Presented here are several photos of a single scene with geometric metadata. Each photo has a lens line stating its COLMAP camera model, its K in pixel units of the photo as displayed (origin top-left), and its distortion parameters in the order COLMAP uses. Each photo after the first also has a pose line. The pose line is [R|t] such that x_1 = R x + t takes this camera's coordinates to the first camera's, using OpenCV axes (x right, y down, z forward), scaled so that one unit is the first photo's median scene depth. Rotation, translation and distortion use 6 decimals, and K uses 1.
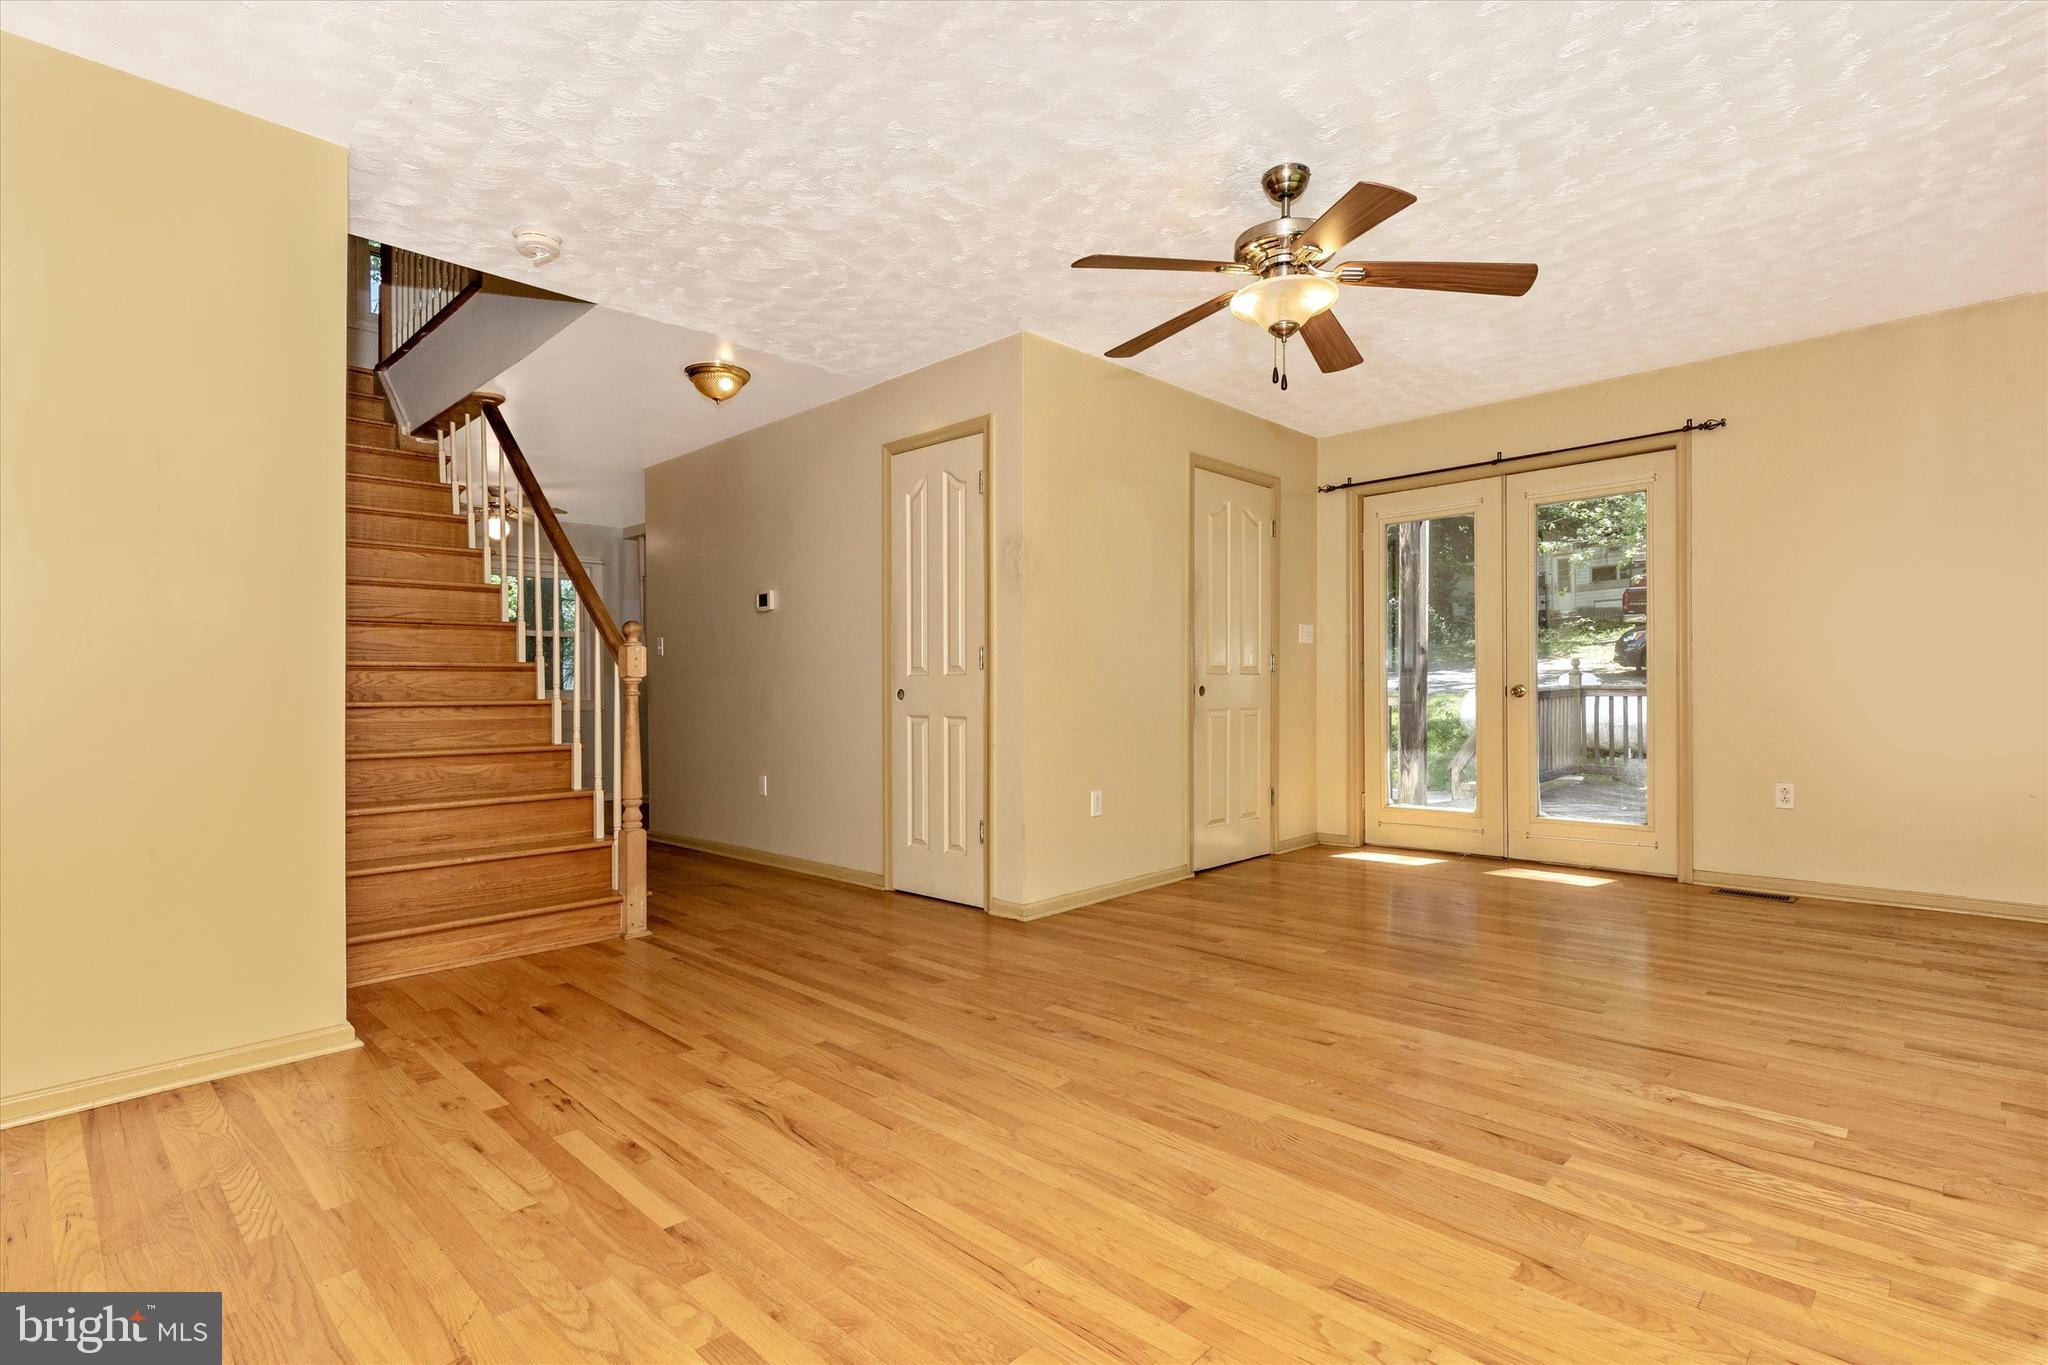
lens RADIAL K [[993.9, 0, 1037.5], [0, 993.9, 695.1], [0, 0, 1]] dist [0.008062, -0.000501]
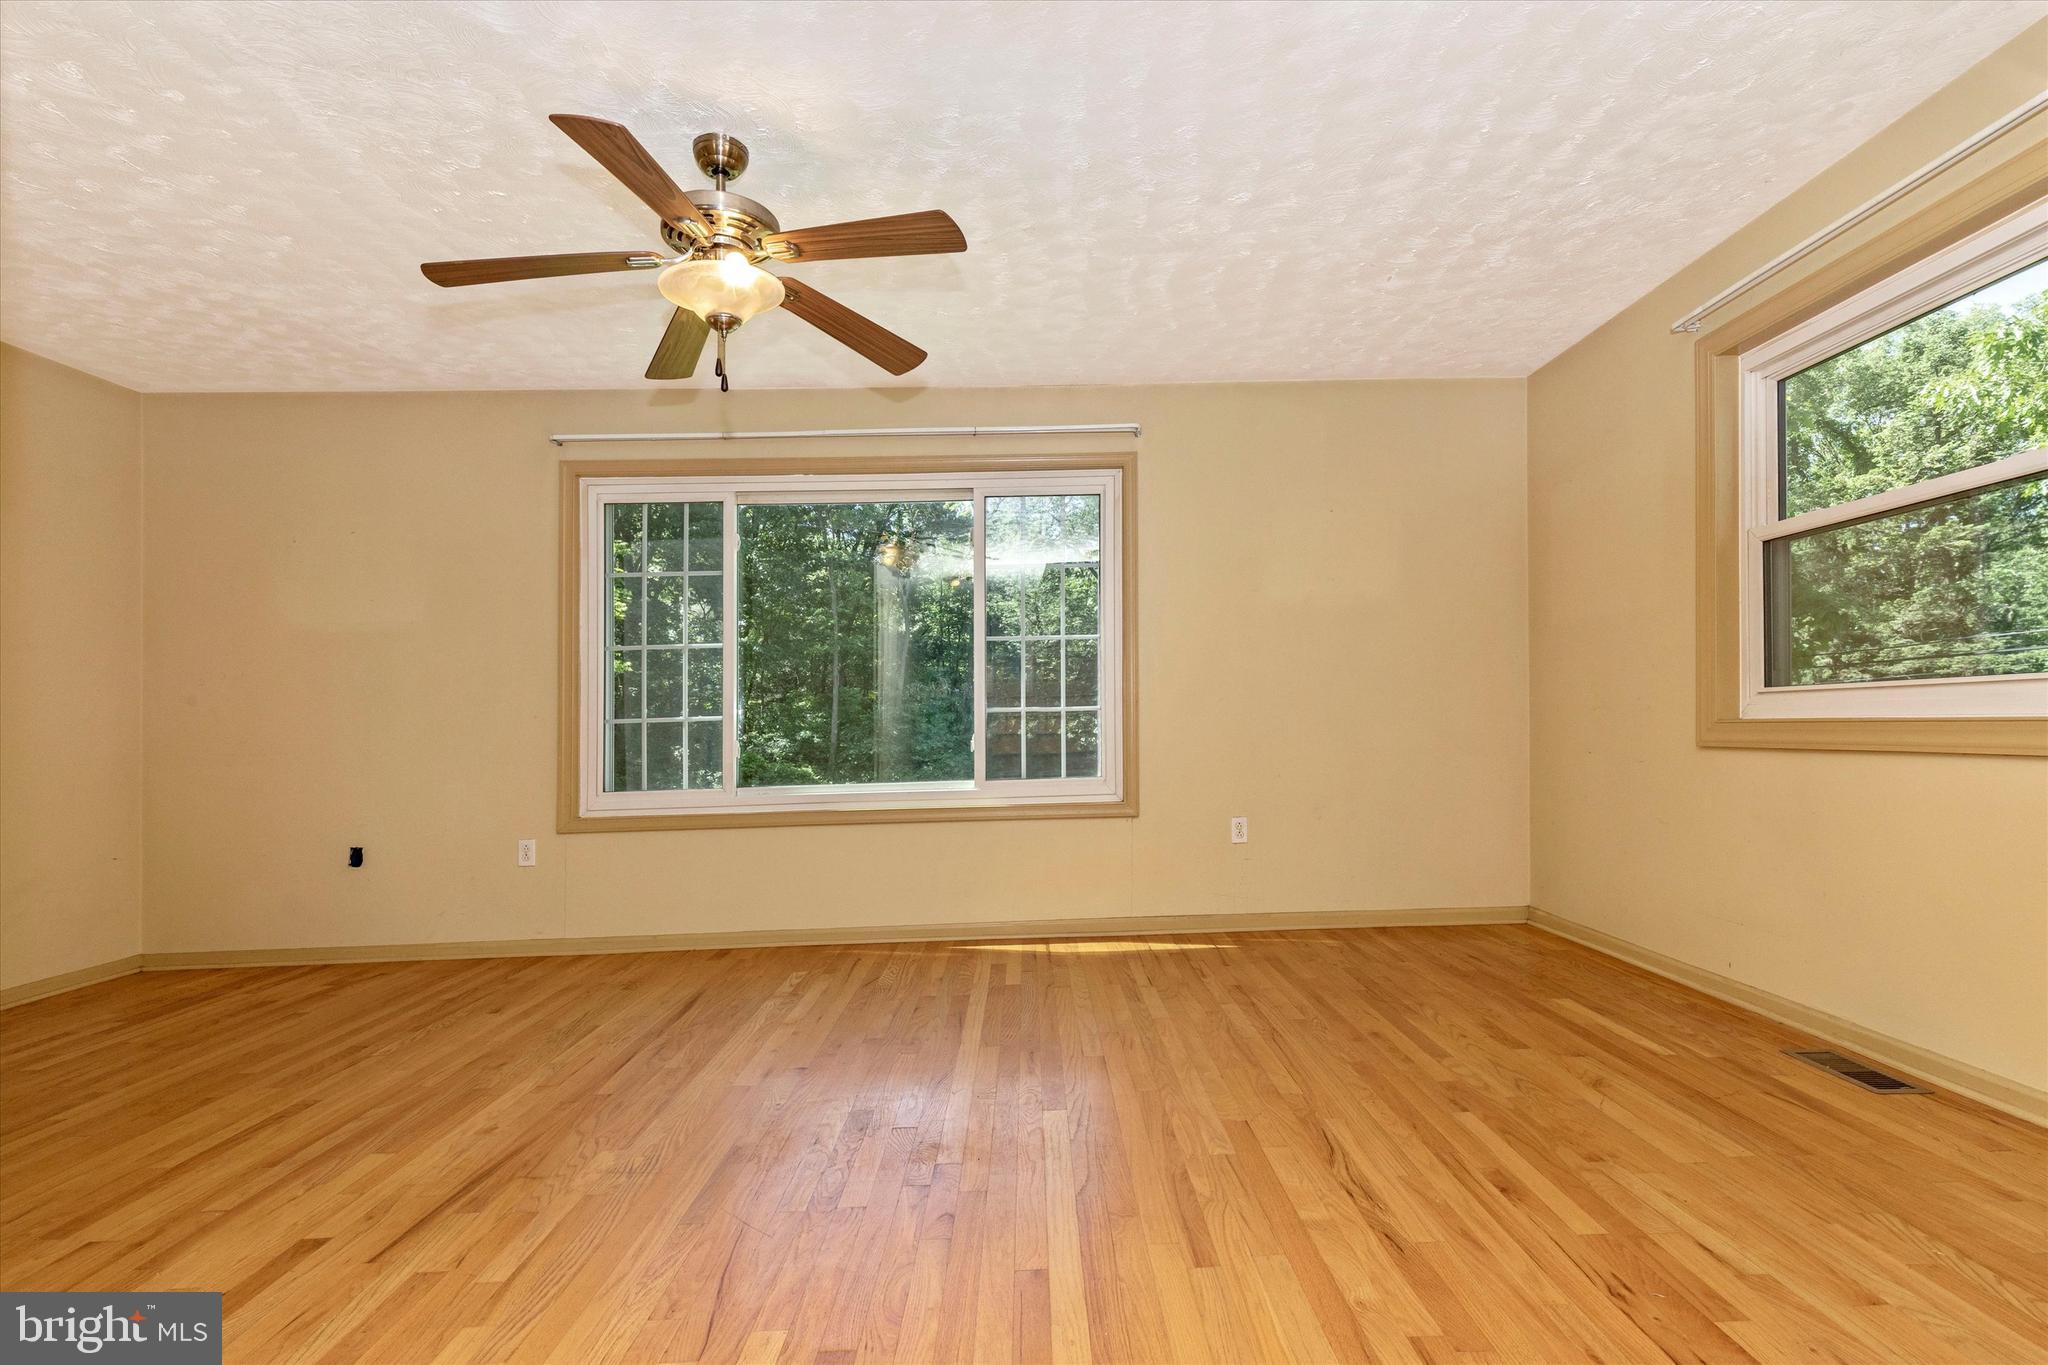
lens RADIAL K [[950.5, 0, 1010.8], [0, 950.5, 721.5], [0, 0, 1]] dist [0.011300, -0.000148]
pose [[-0.682513, 0.032754, 0.730140, -0.485866], [0.041081, 0.999135, -0.006420, 0.003615], [-0.729718, 0.025613, -0.683268, 1.239321]]
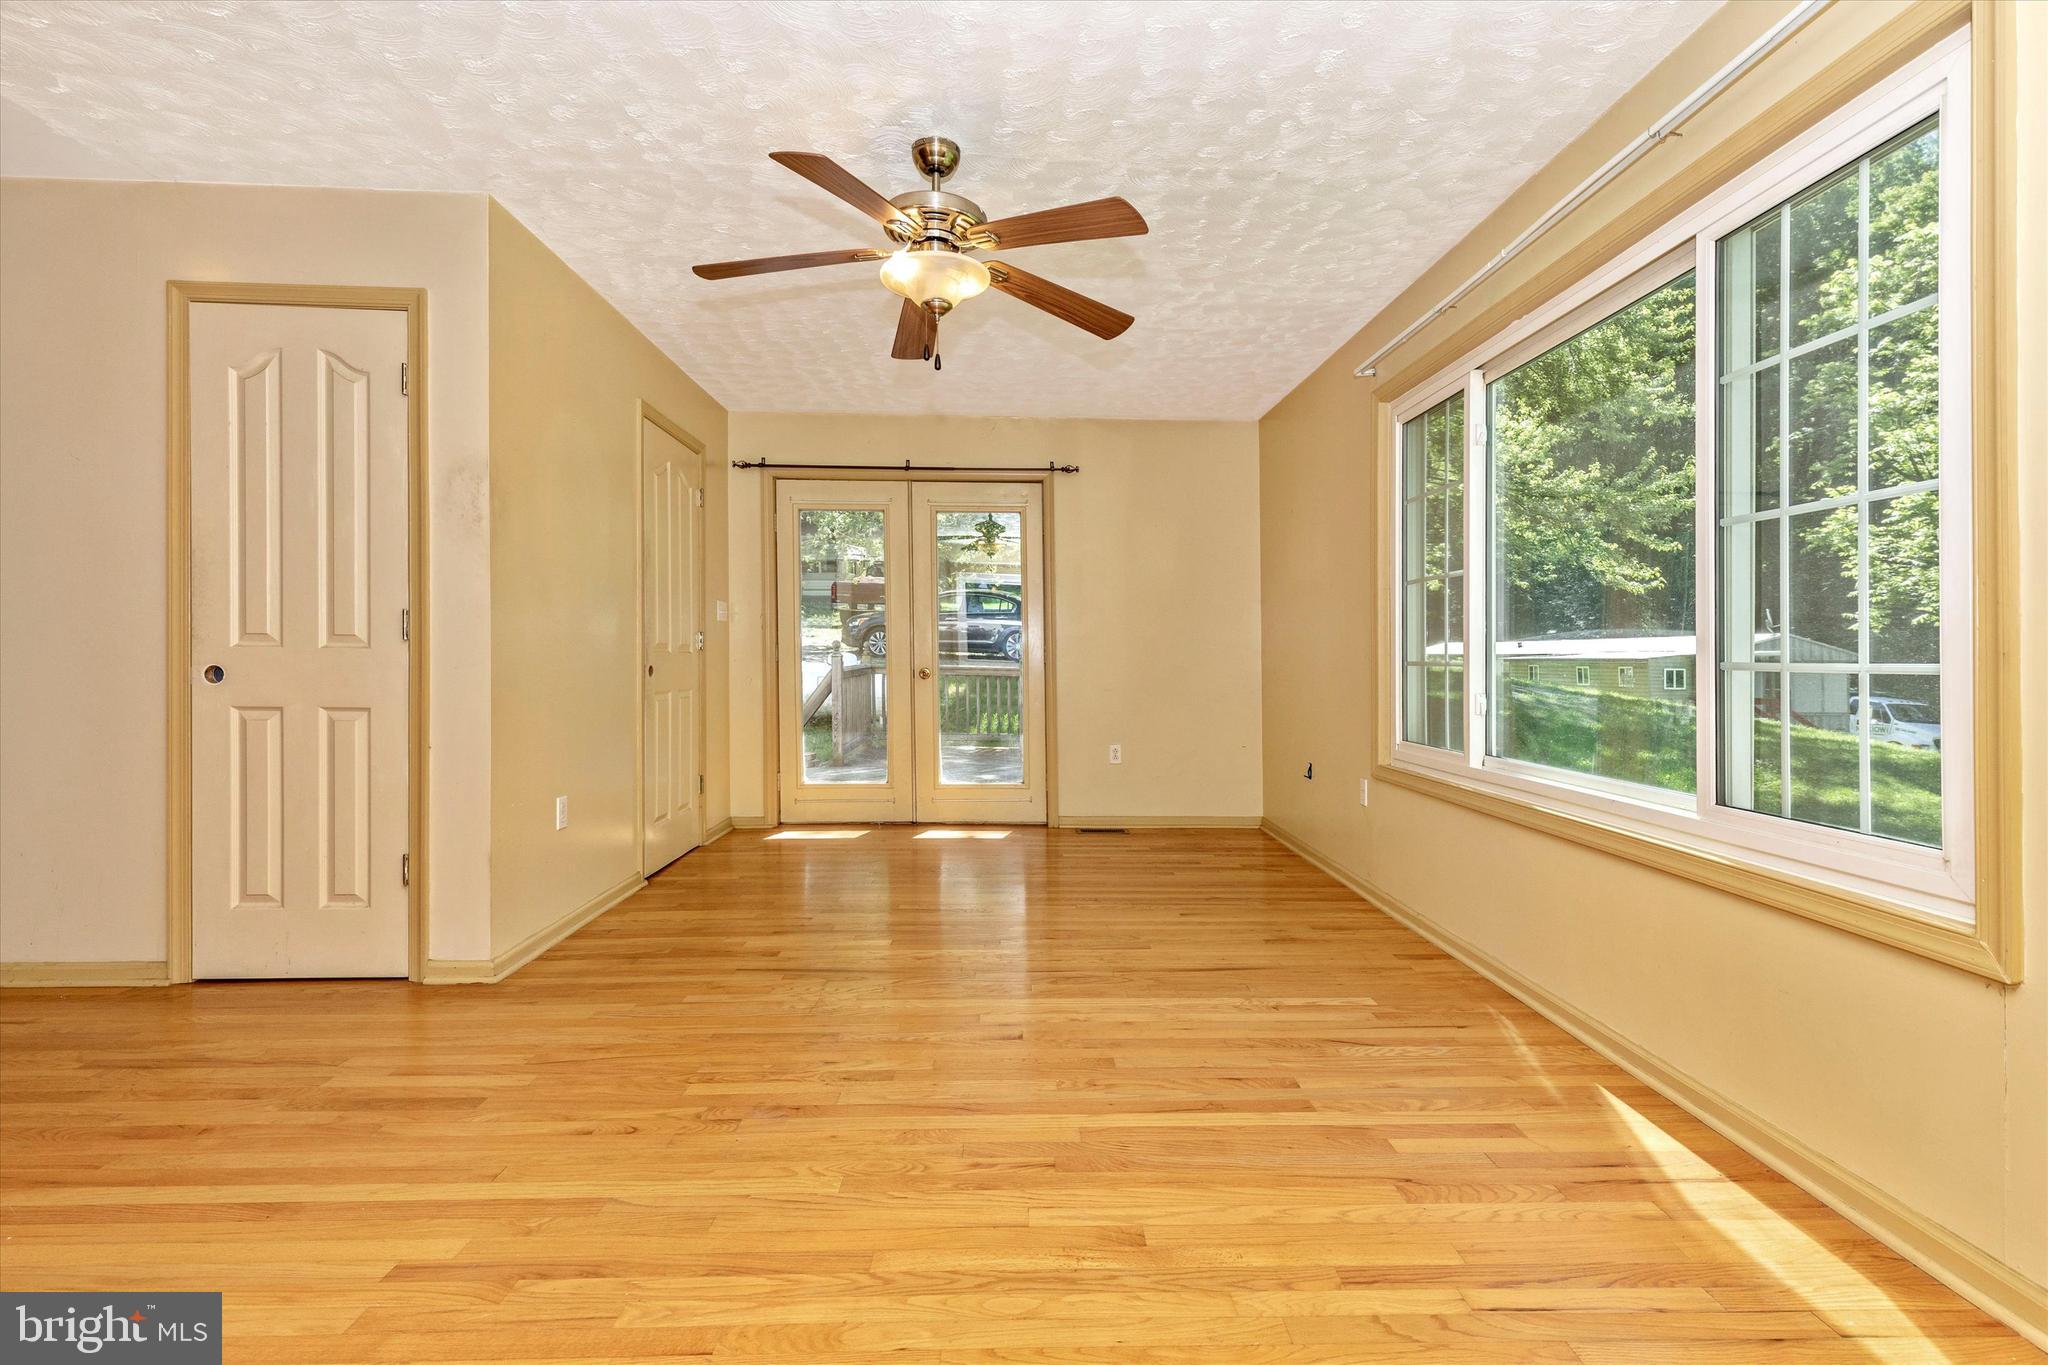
lens RADIAL K [[930.9, 0, 1053.3], [0, 930.9, 654.7], [0, 0, 1]] dist [0.009087, -0.000654]
pose [[0.689974, 0.022091, 0.723497, -0.299194], [-0.012082, 0.999746, -0.019004, -0.011763], [-0.723733, 0.004371, 0.690066, 0.271194]]
